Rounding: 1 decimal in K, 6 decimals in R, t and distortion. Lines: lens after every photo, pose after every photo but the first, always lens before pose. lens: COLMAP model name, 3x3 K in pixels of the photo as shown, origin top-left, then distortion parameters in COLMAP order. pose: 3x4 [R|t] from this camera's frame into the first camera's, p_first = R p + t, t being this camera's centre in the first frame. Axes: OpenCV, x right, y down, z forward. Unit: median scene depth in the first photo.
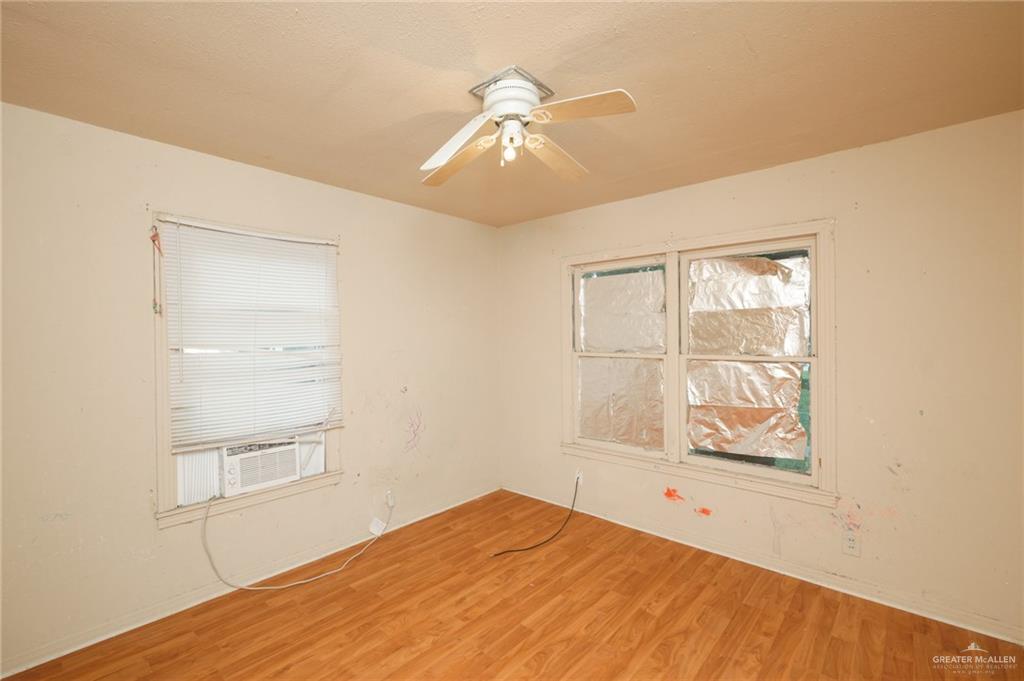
lens RADIAL K [[435.4, 0, 515.5], [0, 435.4, 333.7], [0, 0, 1]] dist [-0.000039, 0.000192]
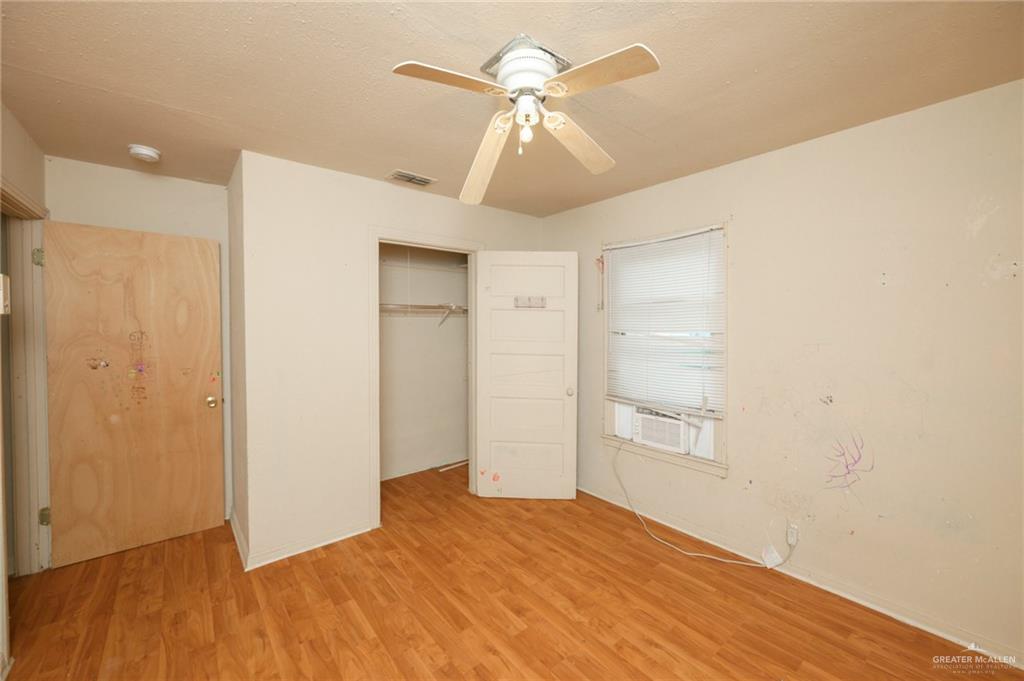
lens RADIAL K [[408.4, 0, 516.4], [0, 408.4, 327.4], [0, 0, 1]] dist [-0.000044, 0.000112]
pose [[-0.133488, 0.021186, -0.990824, 0.633949], [0.013184, 0.999721, 0.019600, -0.011643], [0.990963, -0.010446, -0.133730, 0.801602]]
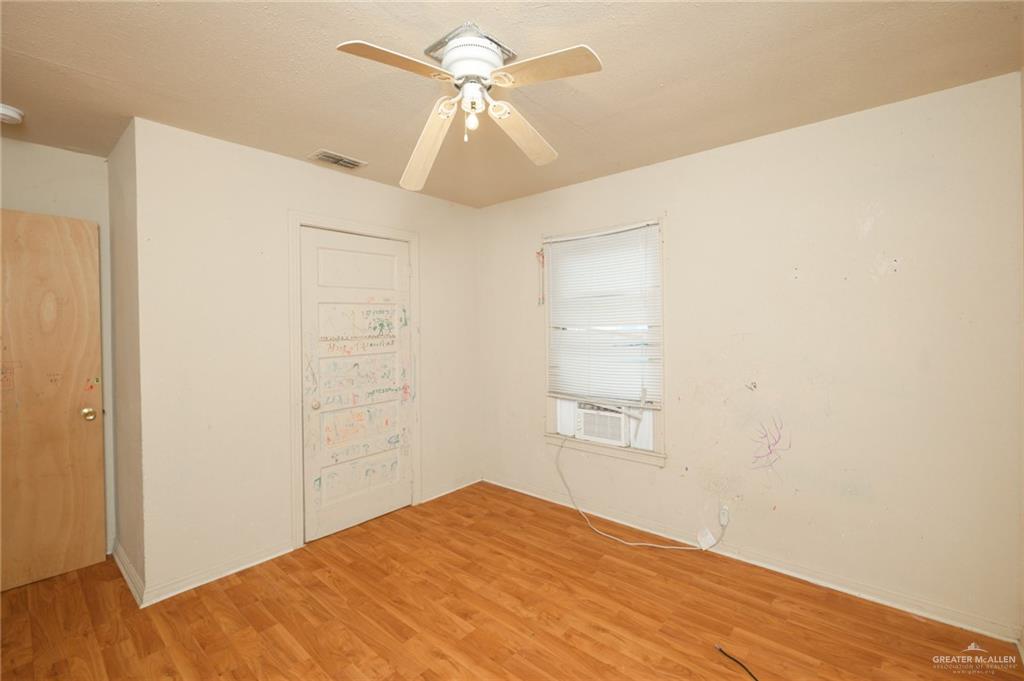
lens RADIAL K [[445.9, 0, 517.5], [0, 445.9, 324.7], [0, 0, 1]] dist [0.000487, 0.000085]
pose [[0.028985, 0.011344, -0.999515, 0.688820], [0.020226, 0.999724, 0.011933, 0.006650], [0.999375, -0.020563, 0.028748, 0.778144]]
